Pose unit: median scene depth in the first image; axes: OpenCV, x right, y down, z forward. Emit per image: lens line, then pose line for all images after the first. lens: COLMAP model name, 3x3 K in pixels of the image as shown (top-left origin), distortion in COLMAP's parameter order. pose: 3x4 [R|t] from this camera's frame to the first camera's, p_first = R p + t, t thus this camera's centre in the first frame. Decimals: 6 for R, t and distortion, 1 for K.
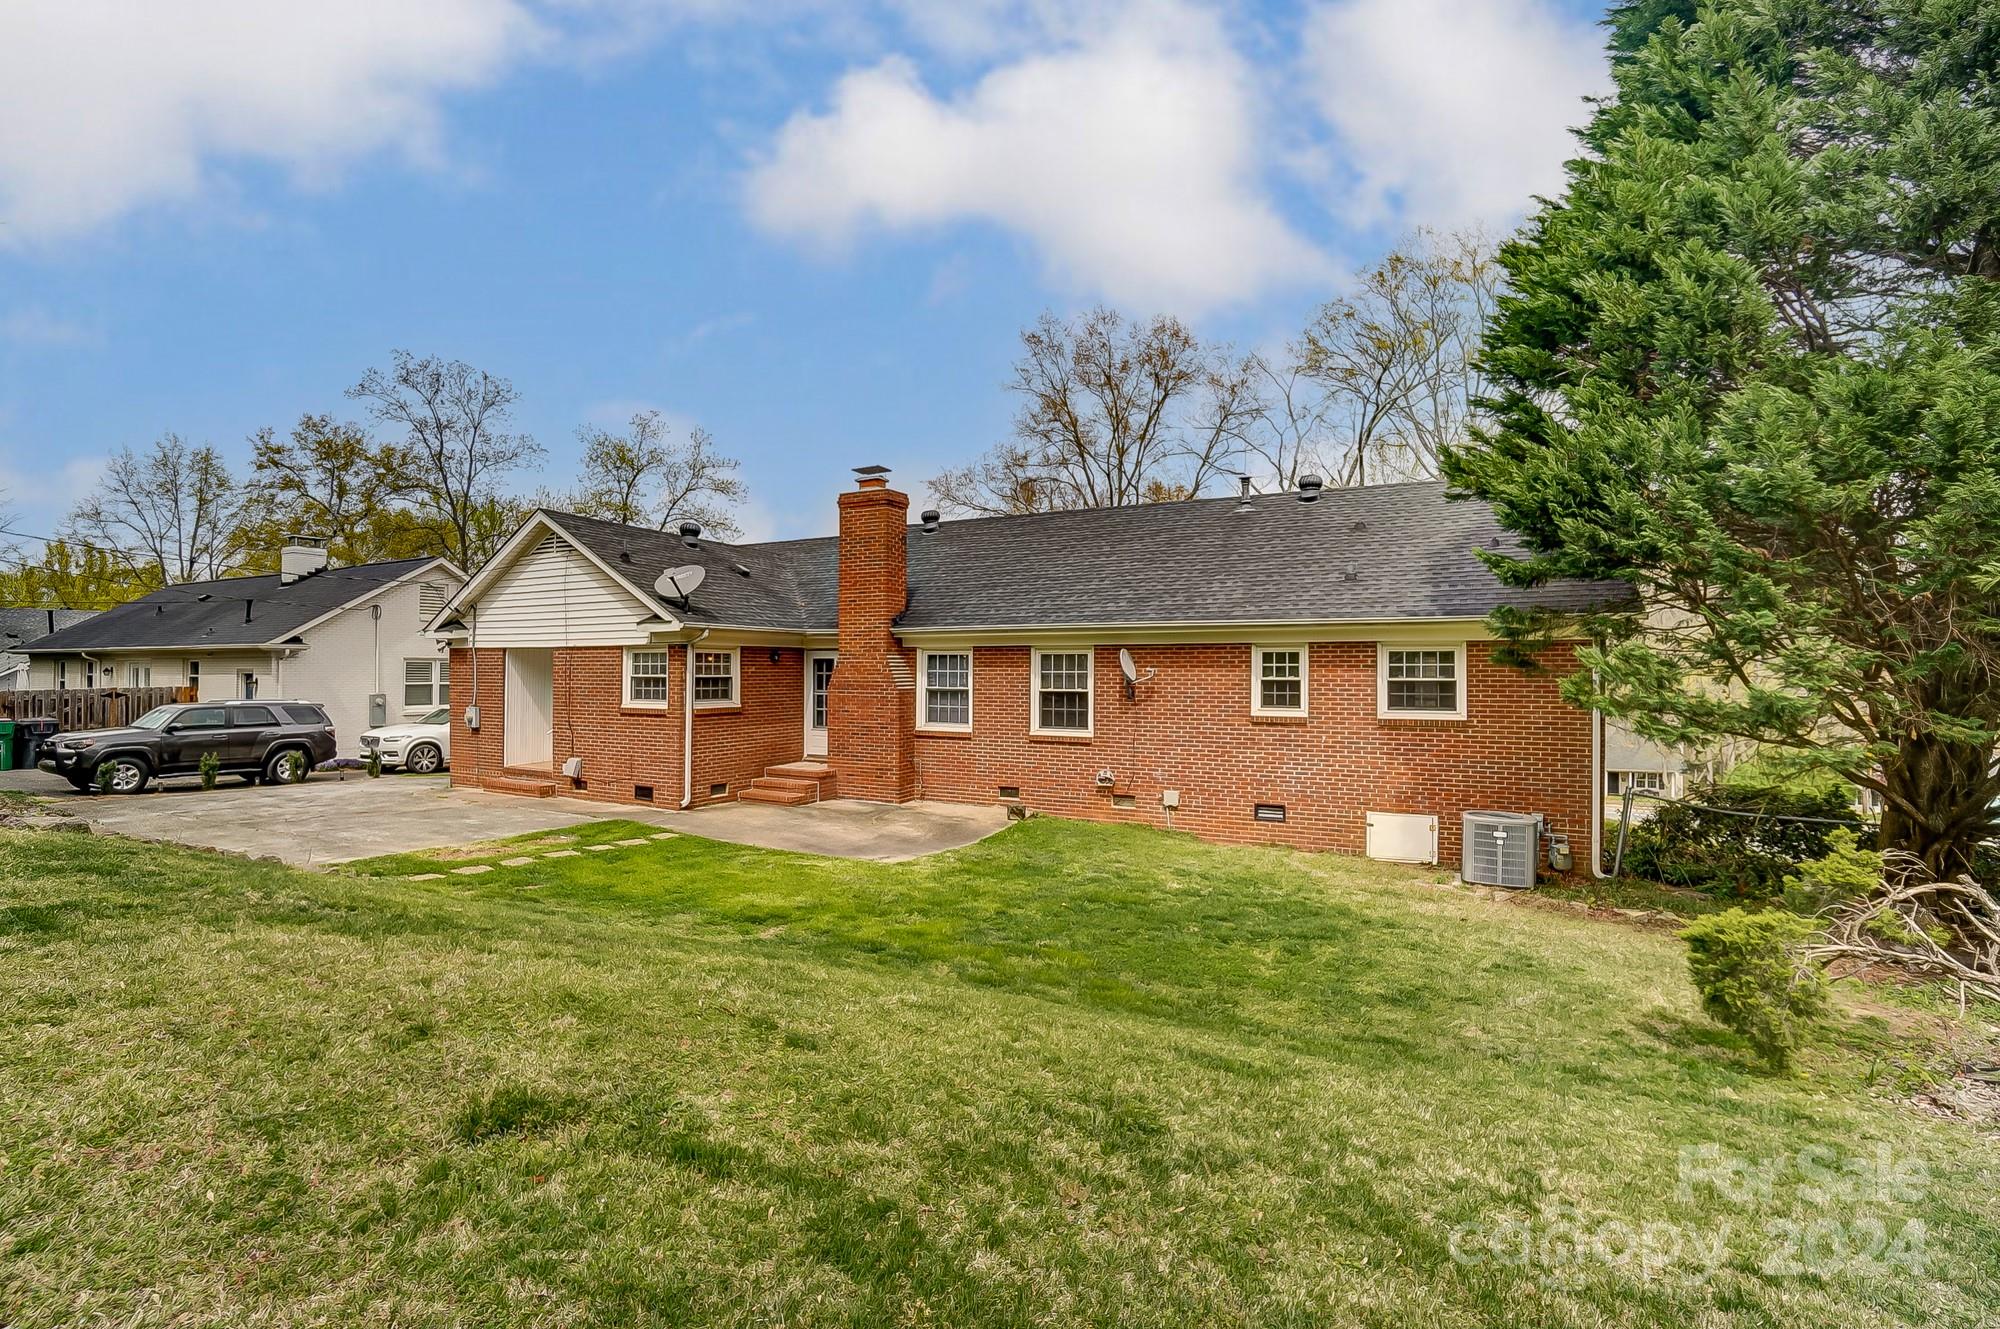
lens RADIAL K [[913.7, 0, 1000.0], [0, 913.7, 664.5], [0, 0, 1]] dist [-0.069709, 0.031521]
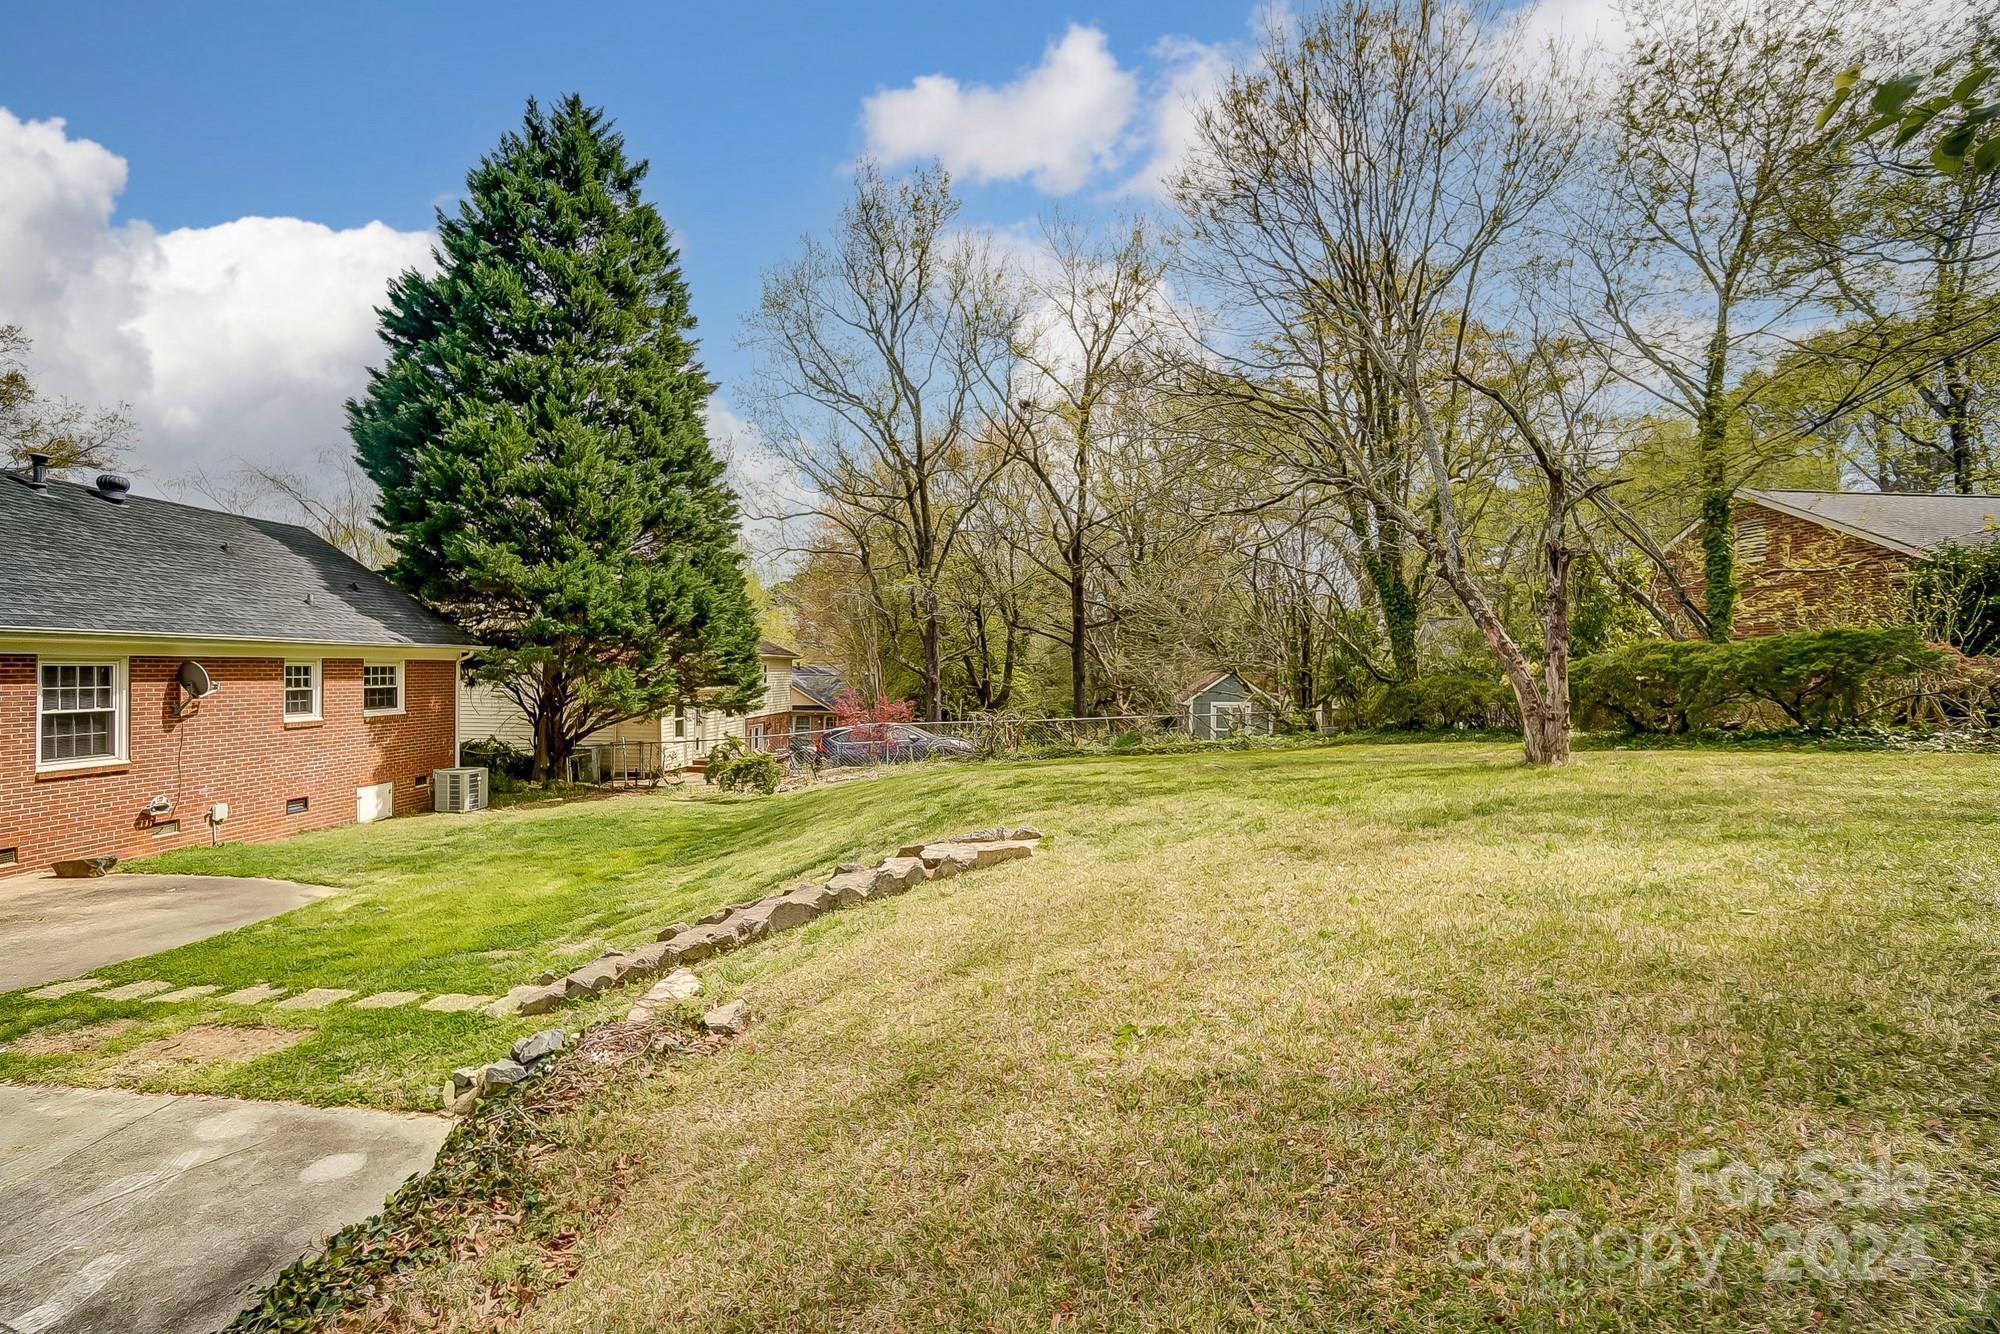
lens RADIAL K [[883.4, 0, 991.4], [0, 883.4, 659.0], [0, 0, 1]] dist [-0.072474, 0.025108]
pose [[-0.415993, 0.004706, 0.909355, -0.922916], [-0.011860, 0.999873, -0.010600, -0.018952], [-0.909290, -0.015194, -0.415885, 0.571523]]
